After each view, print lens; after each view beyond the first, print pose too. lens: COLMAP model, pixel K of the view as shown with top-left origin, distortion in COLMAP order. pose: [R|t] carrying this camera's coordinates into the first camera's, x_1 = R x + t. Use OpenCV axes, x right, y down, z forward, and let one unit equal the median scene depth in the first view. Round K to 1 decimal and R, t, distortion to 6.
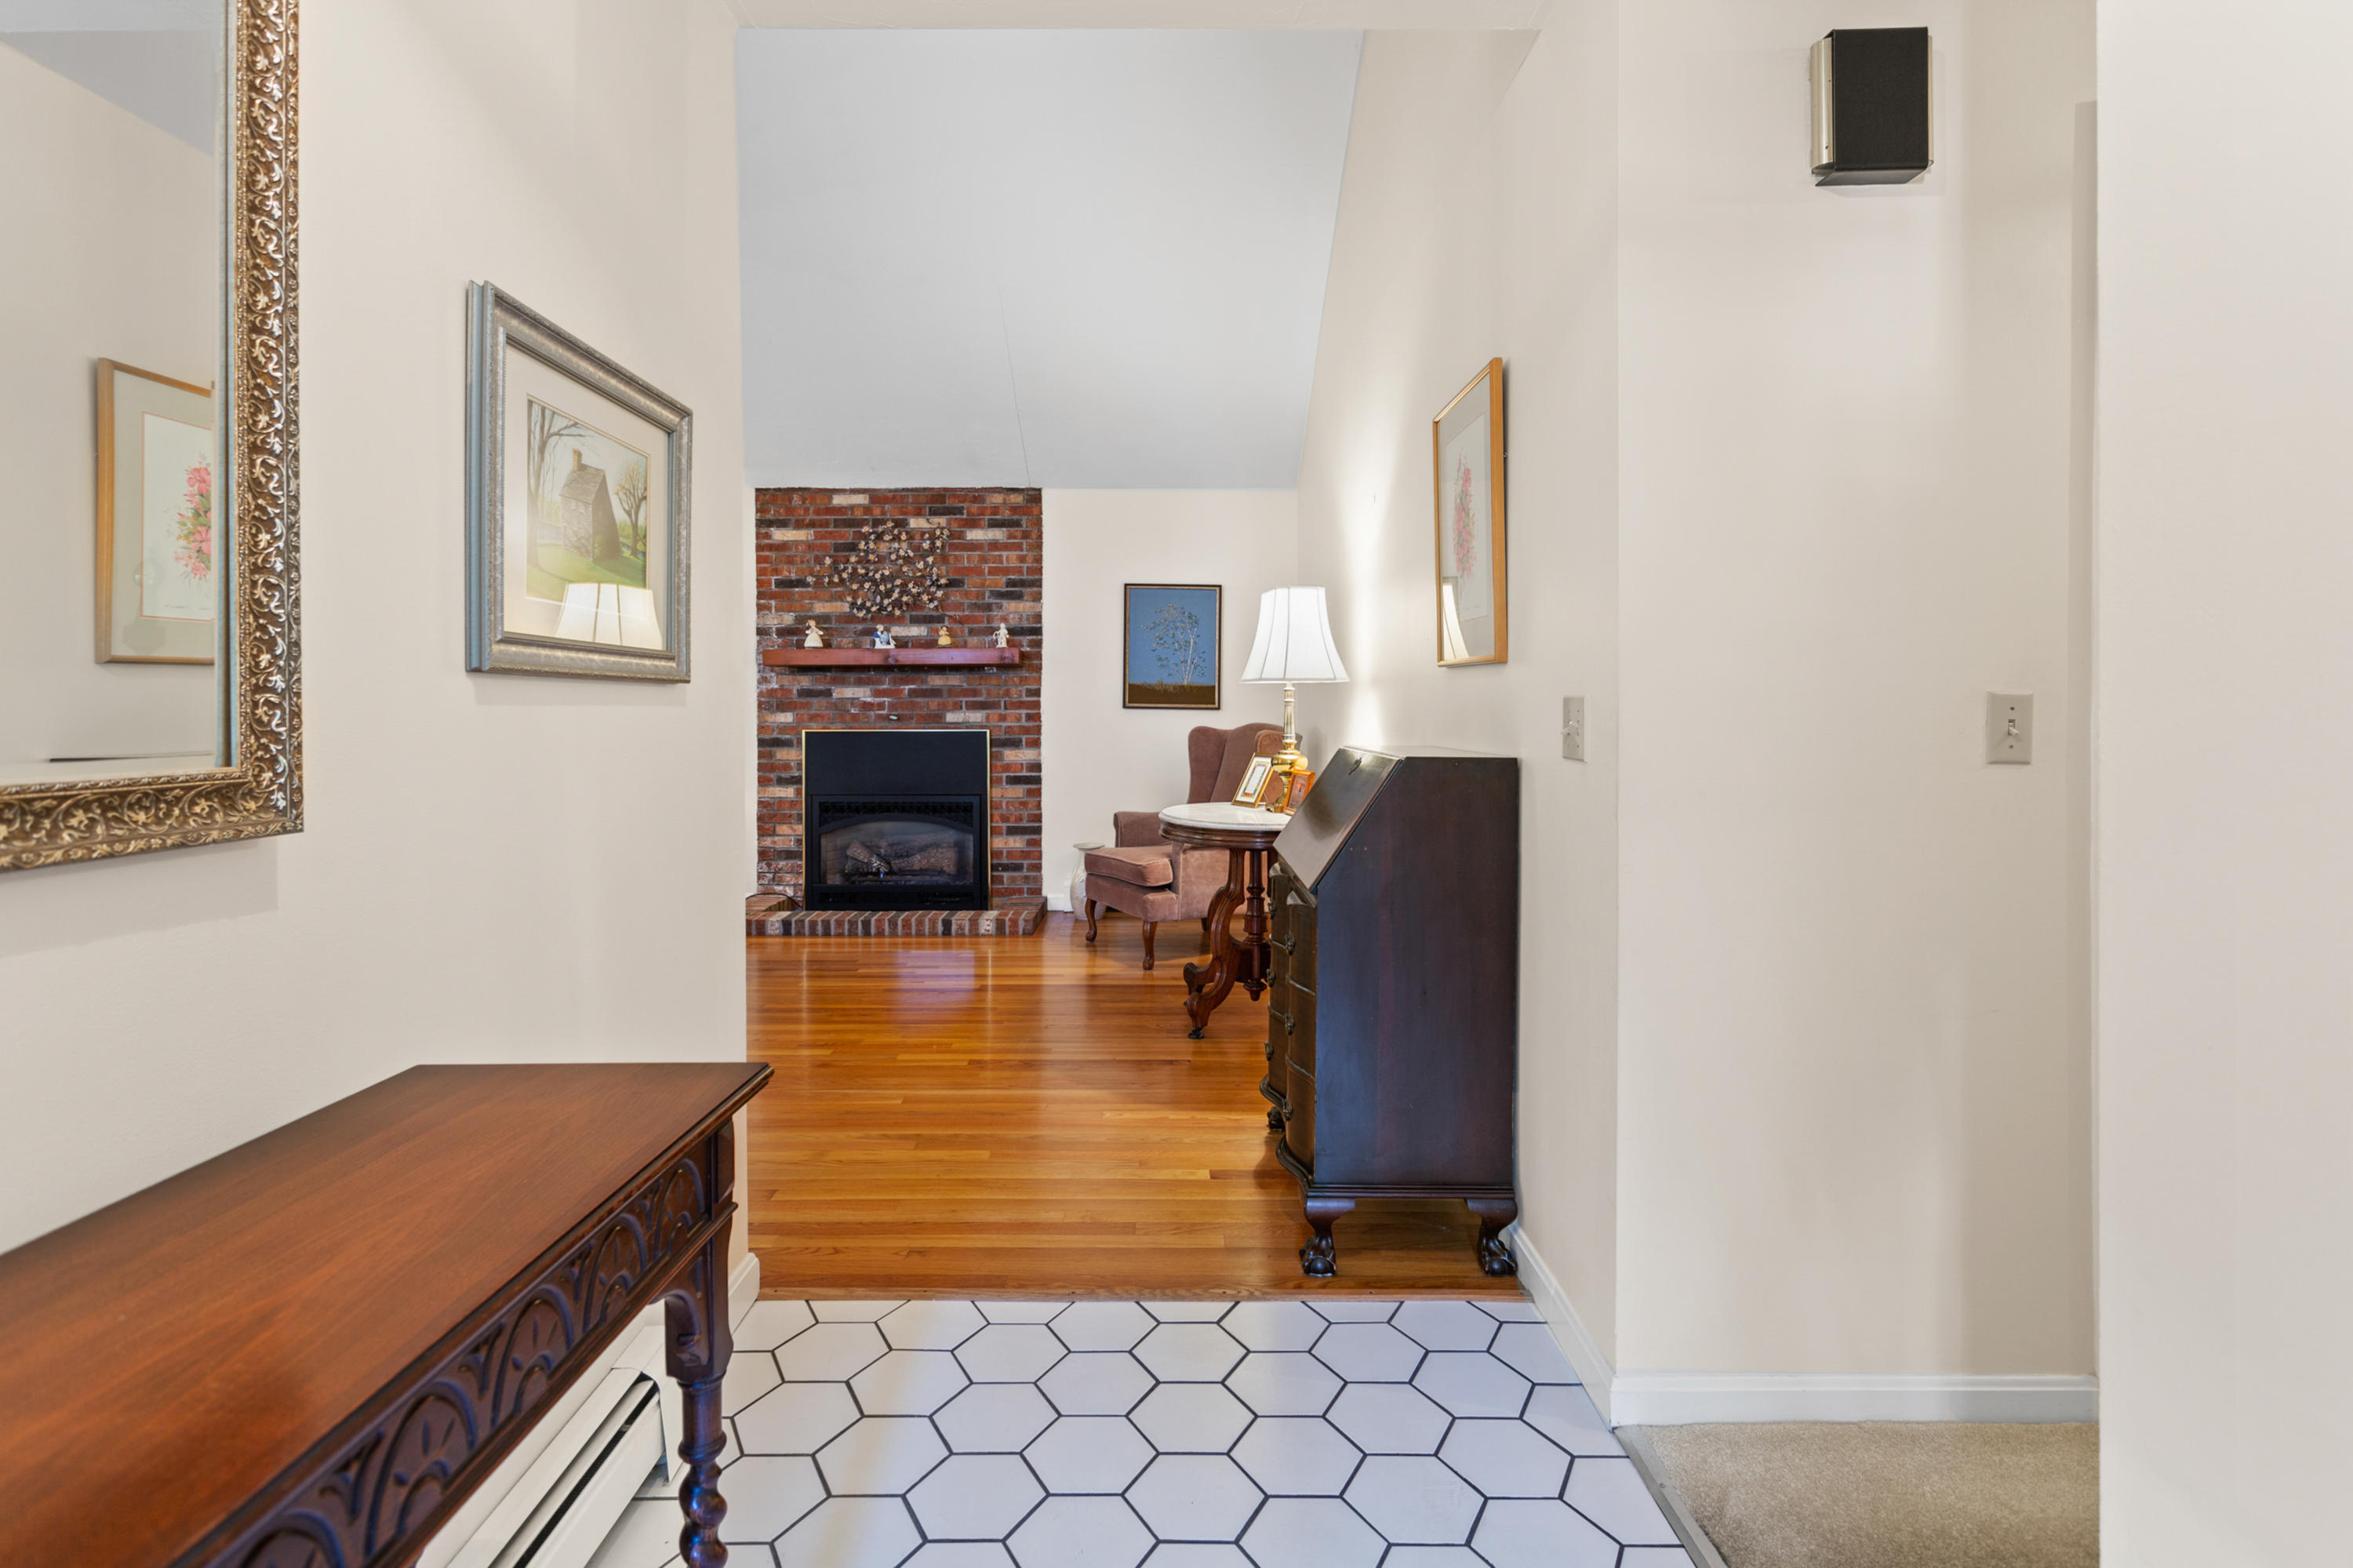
lens RADIAL K [[1142.8, 0, 1170.5], [0, 1142.8, 711.2], [0, 0, 1]] dist [0.001821, 0.003074]
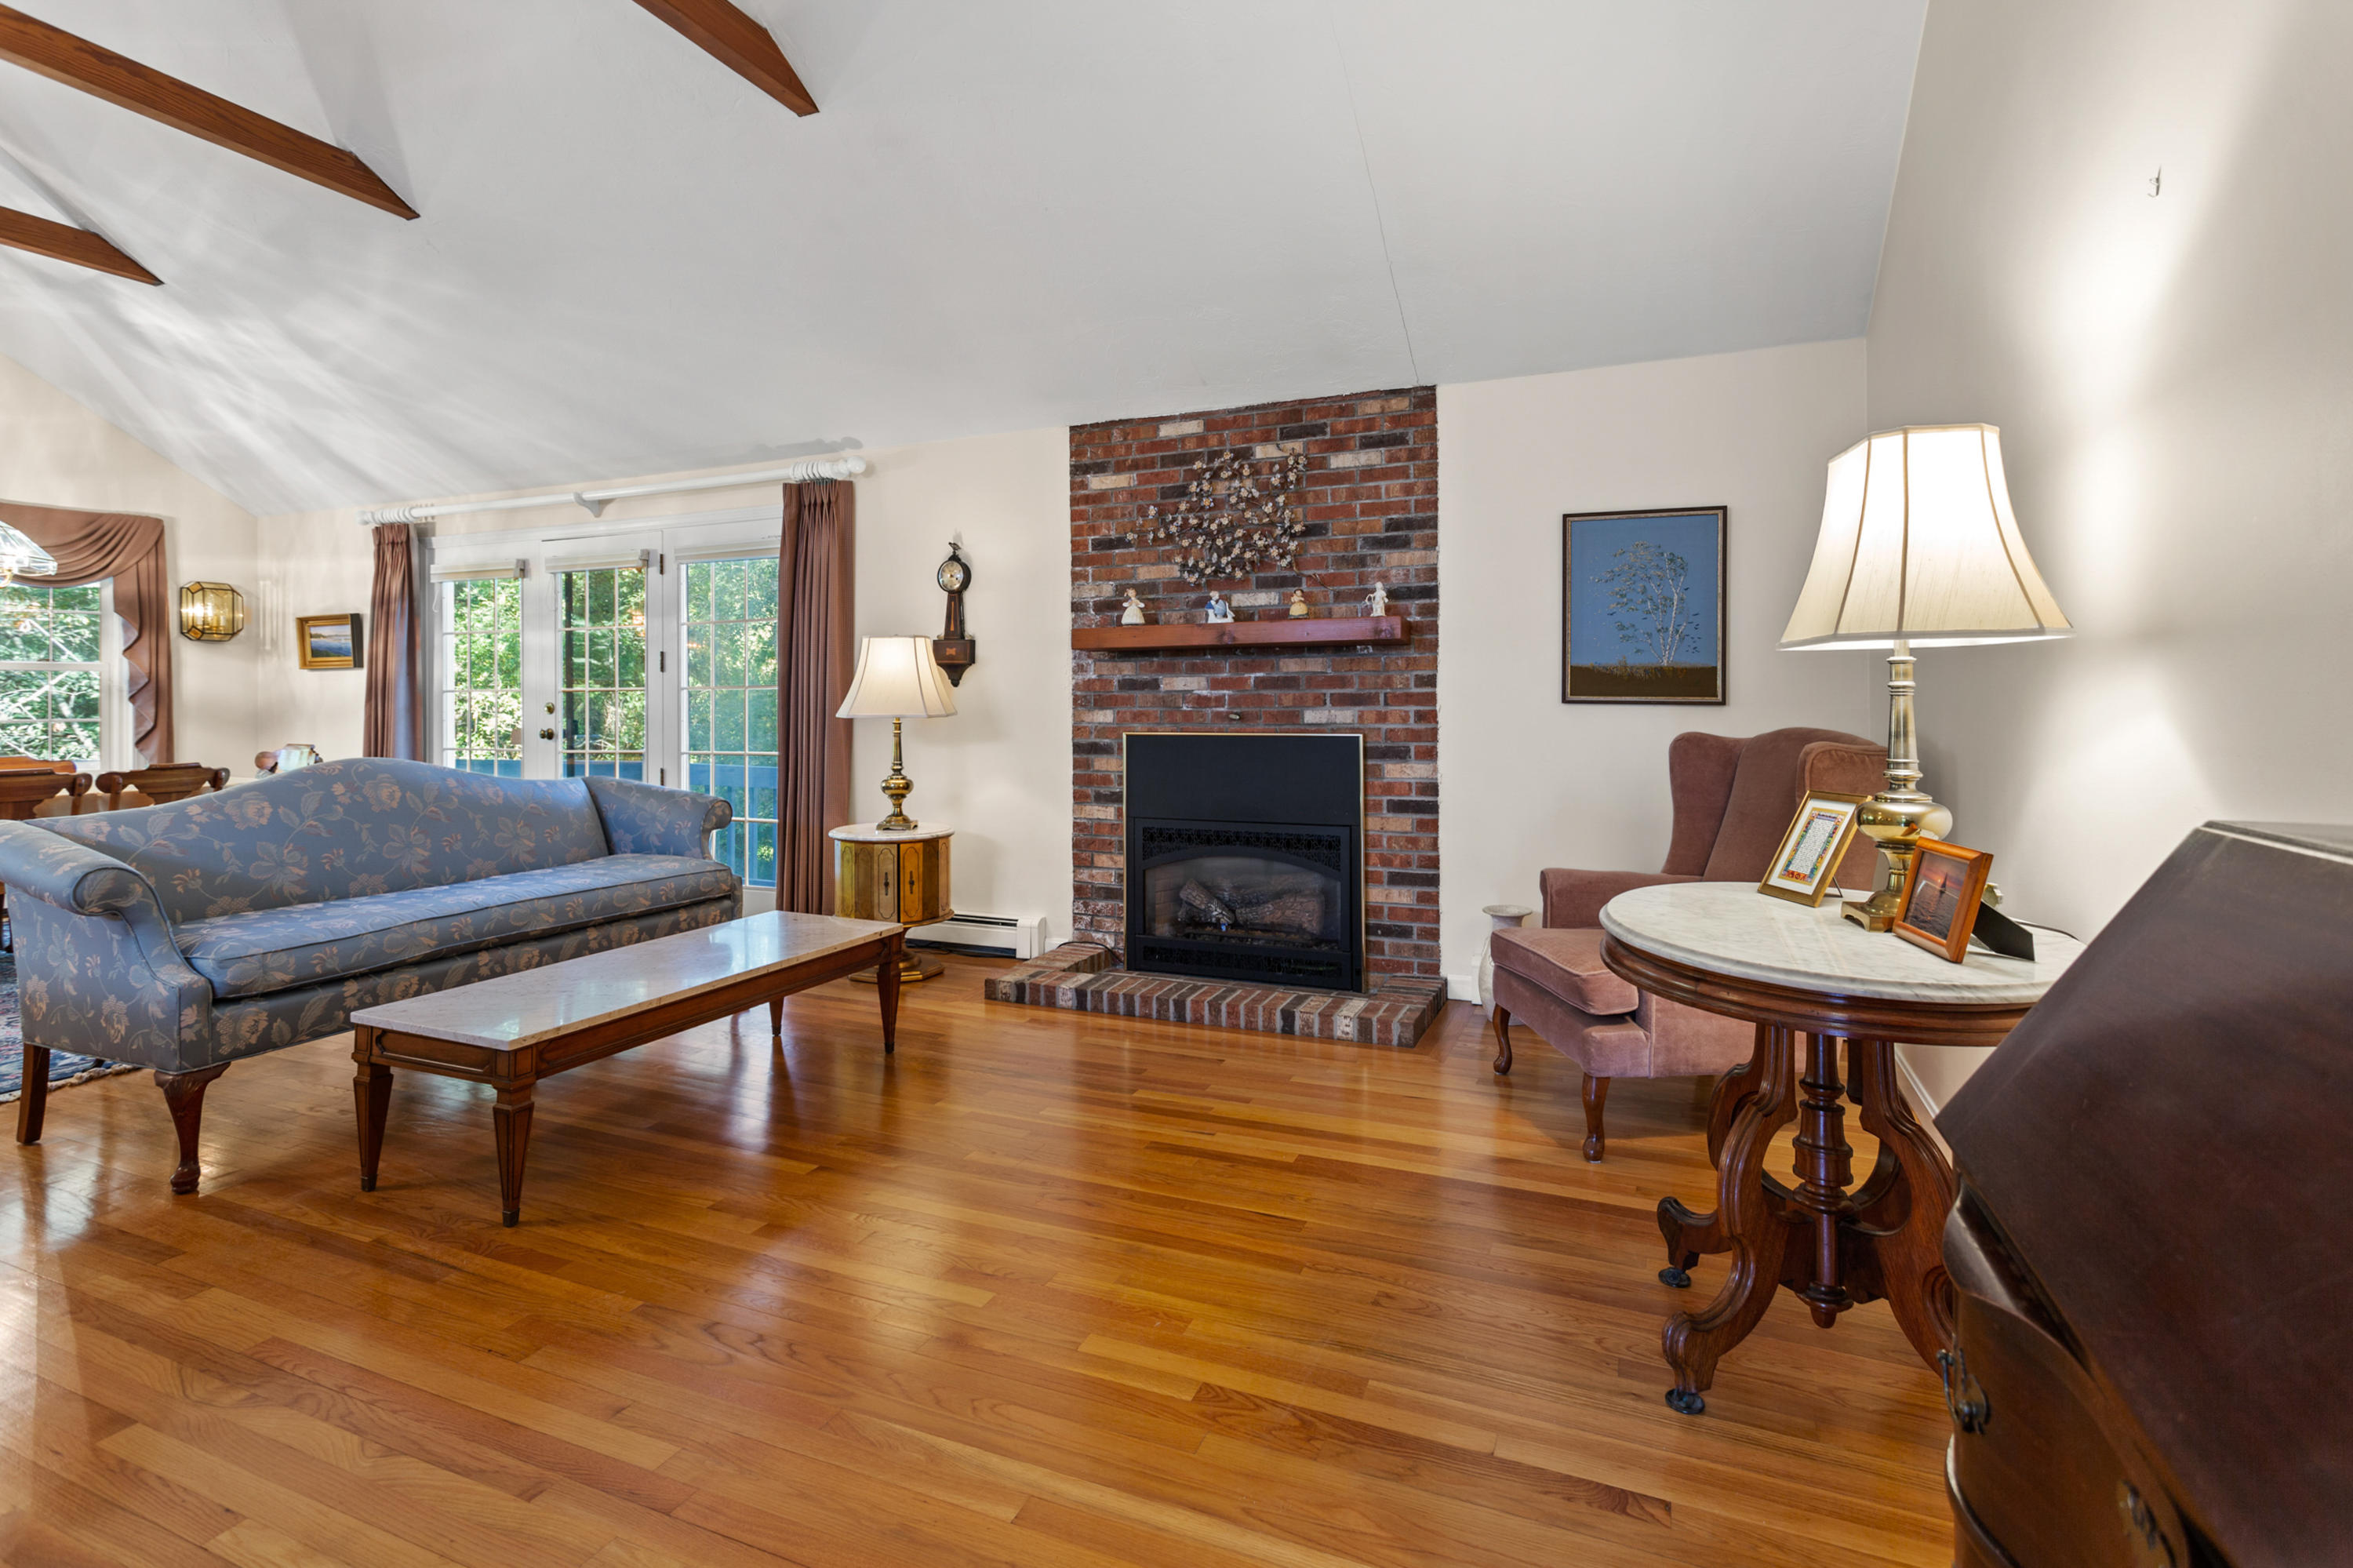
lens RADIAL K [[1142.8, 0, 1168.1], [0, 1142.8, 701.6], [0, 0, 1]] dist [0.001821, 0.003074]
pose [[0.919515, -0.004593, -0.393027, 0.008622], [0.002936, 0.999984, -0.004818, -0.000861], [0.393043, 0.003276, 0.919514, 0.301943]]
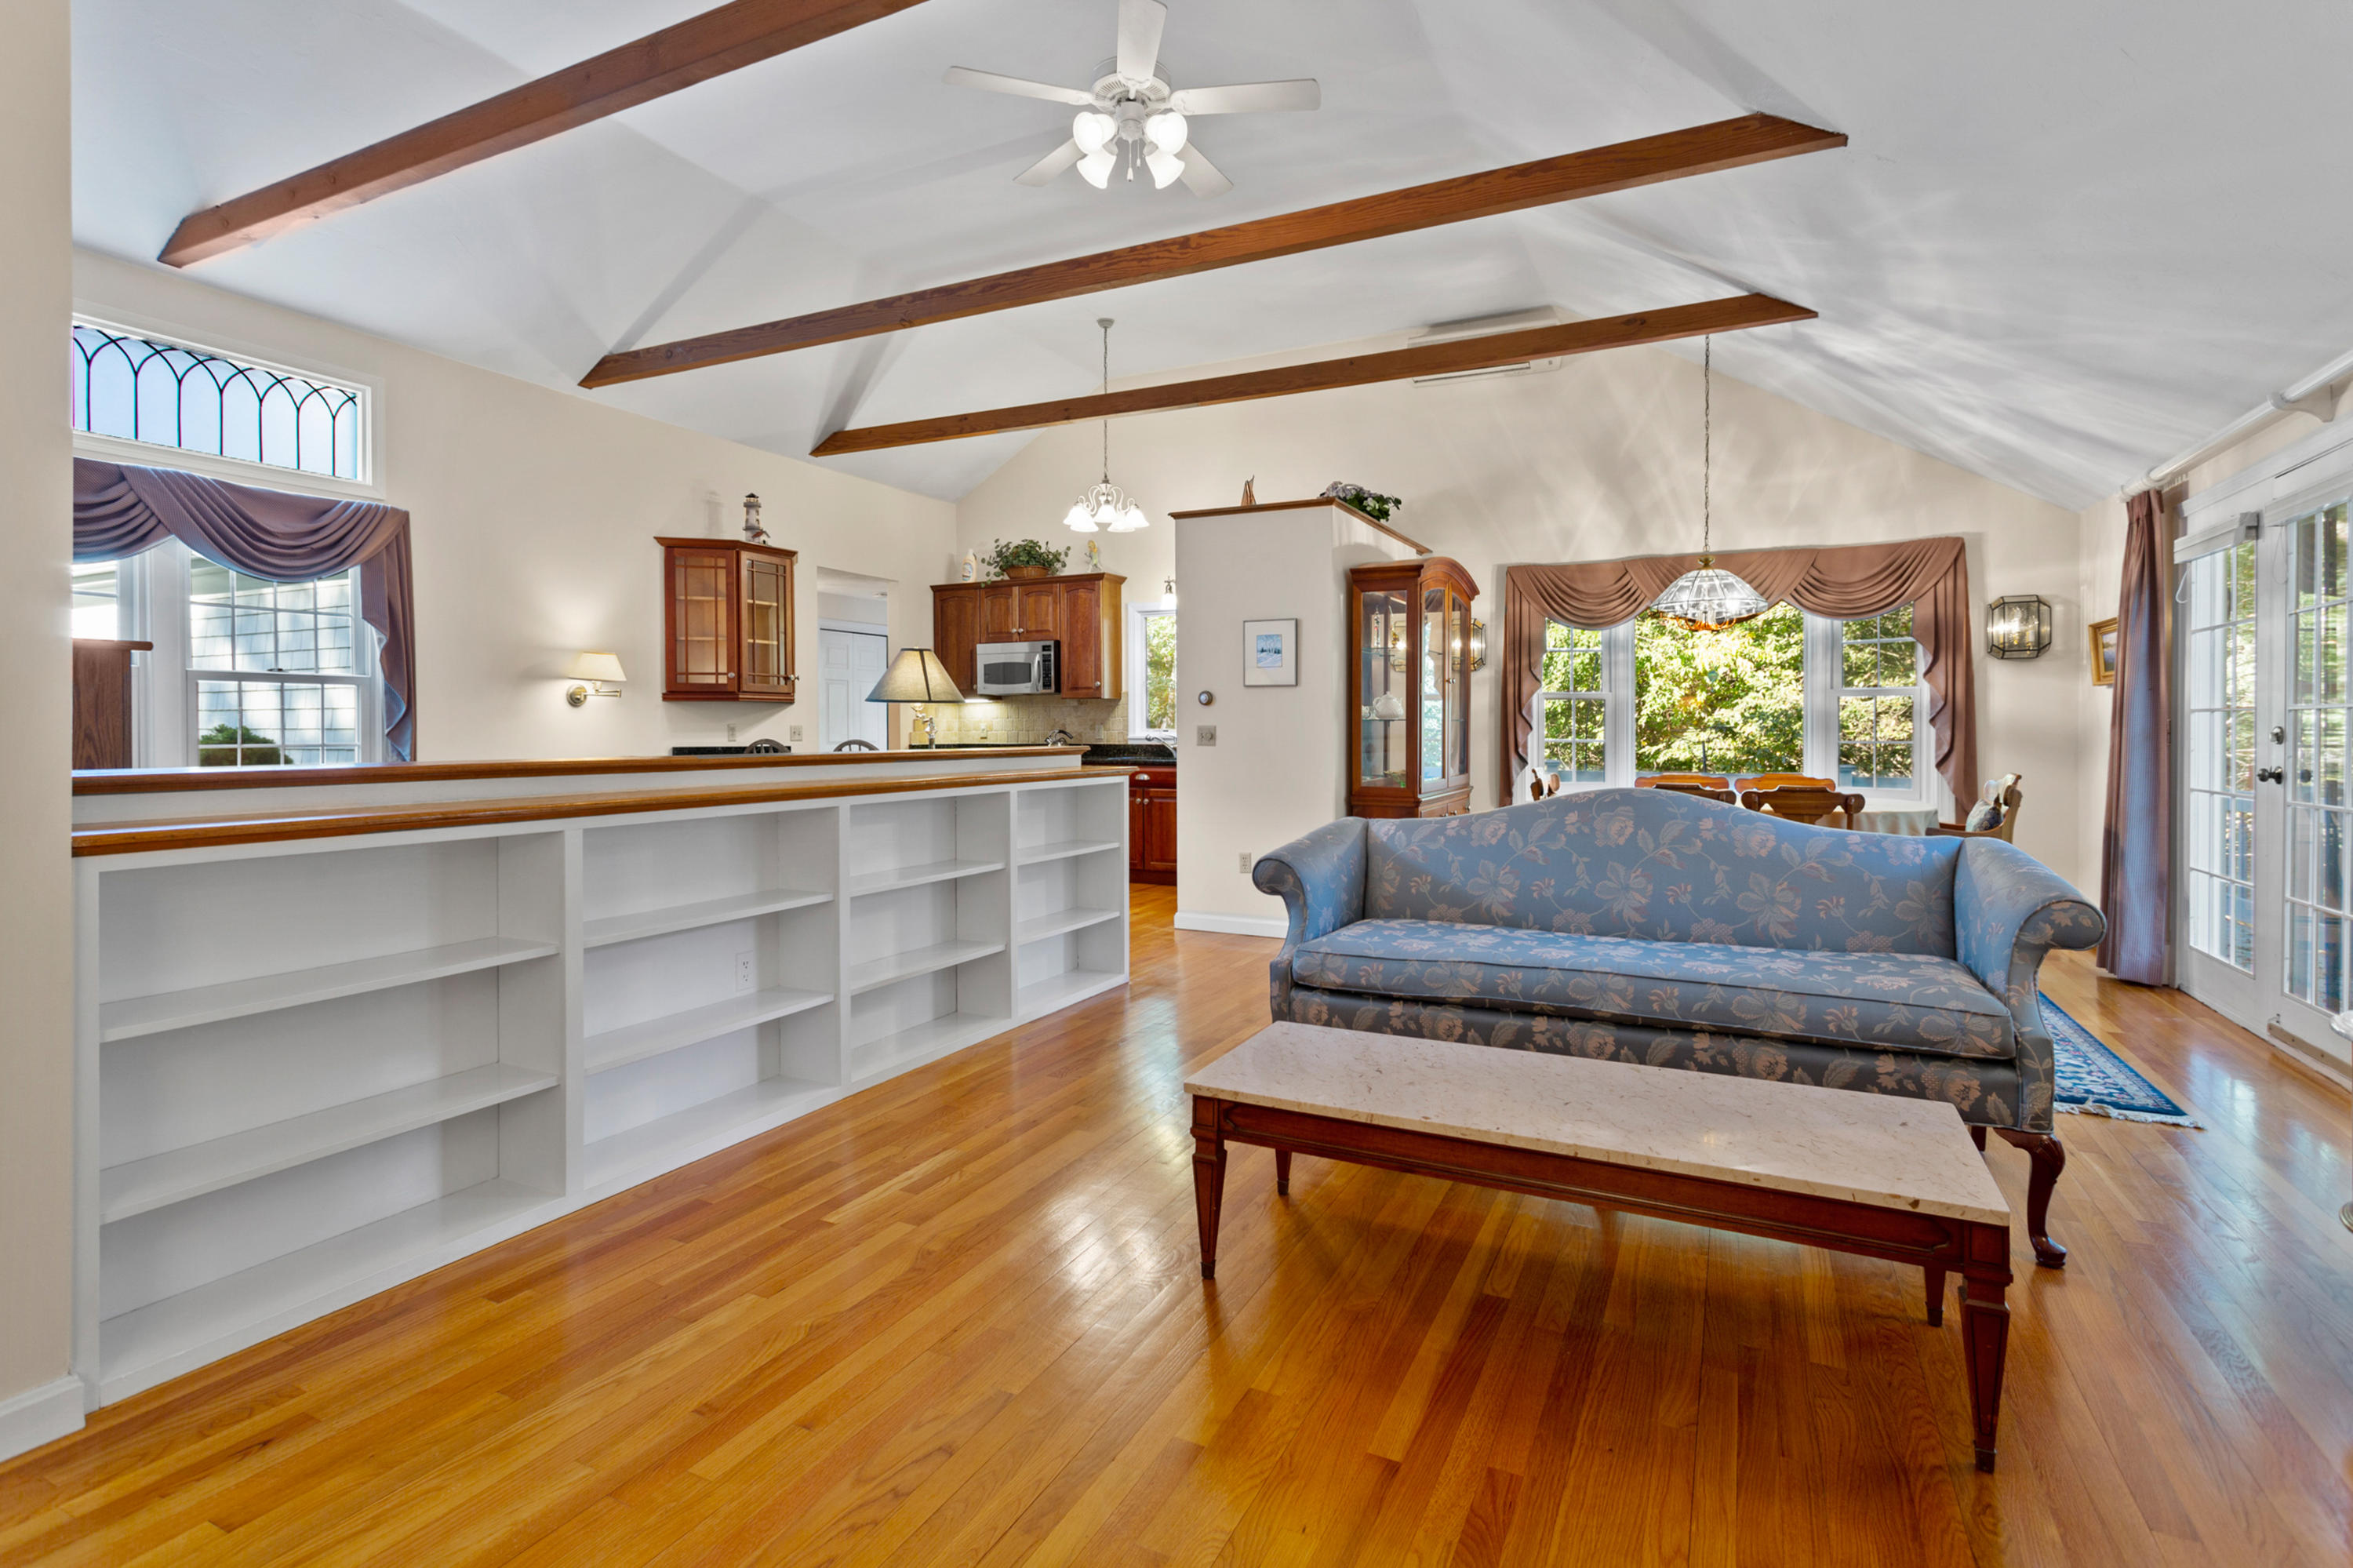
lens RADIAL K [[1142.8, 0, 1155.9], [0, 1142.8, 744.5], [0, 0, 1]] dist [0.001821, 0.003074]
pose [[-0.455907, 0.012668, -0.889937, -0.013659], [-0.002330, 0.999878, 0.015426, -0.004845], [0.890024, 0.009106, -0.455822, 0.734094]]
